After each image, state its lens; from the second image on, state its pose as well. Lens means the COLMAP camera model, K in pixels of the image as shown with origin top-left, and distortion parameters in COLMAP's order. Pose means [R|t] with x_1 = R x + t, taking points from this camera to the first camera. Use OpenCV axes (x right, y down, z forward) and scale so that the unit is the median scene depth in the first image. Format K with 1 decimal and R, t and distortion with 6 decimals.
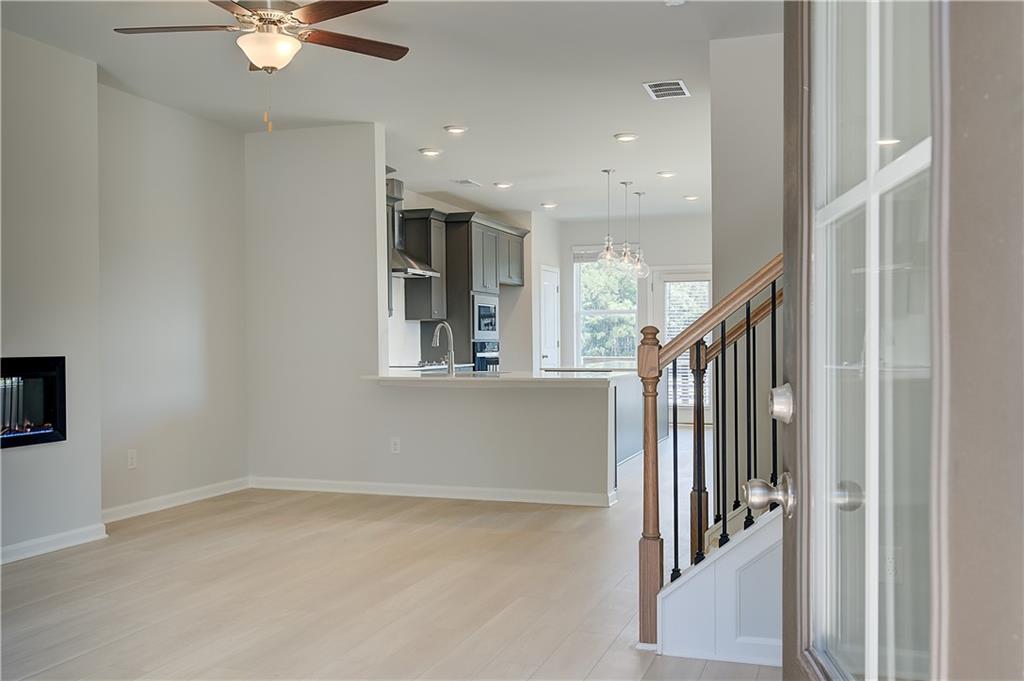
lens RADIAL K [[954.2, 0, 479.4], [0, 954.2, 354.5], [0, 0, 1]] dist [0.060017, 0.000201]
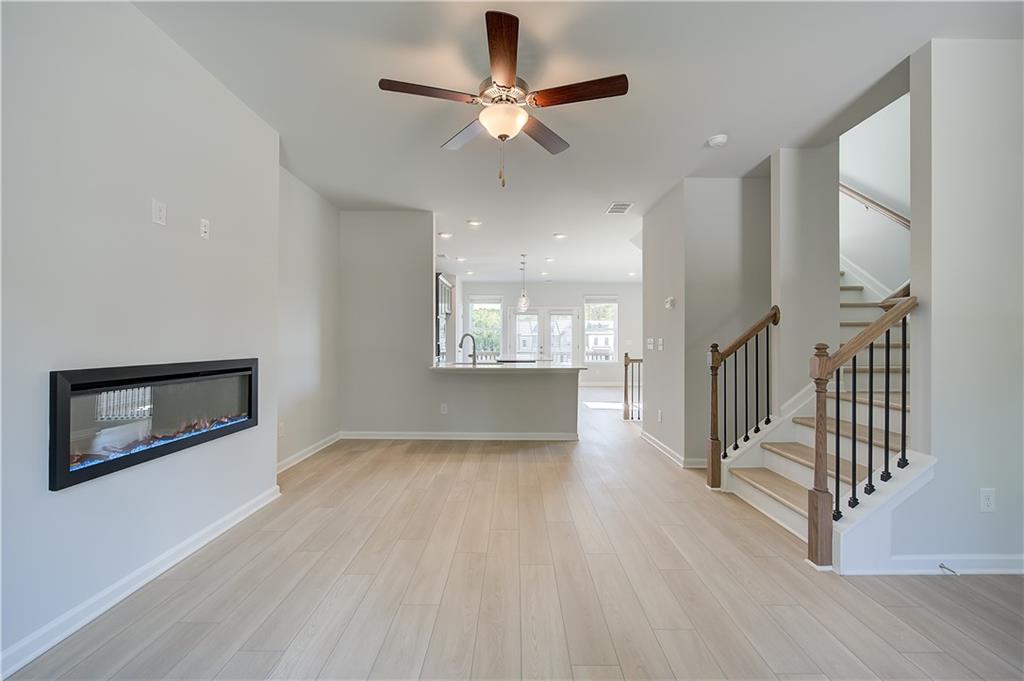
lens RADIAL K [[428.2, 0, 516.2], [0, 428.2, 339.3], [0, 0, 1]] dist [0.001147, 0.000153]
pose [[0.934769, 0.012738, 0.355029, -0.156802], [-0.006191, 0.999789, -0.019572, -0.006568], [-0.355203, 0.016097, 0.934650, 0.181976]]
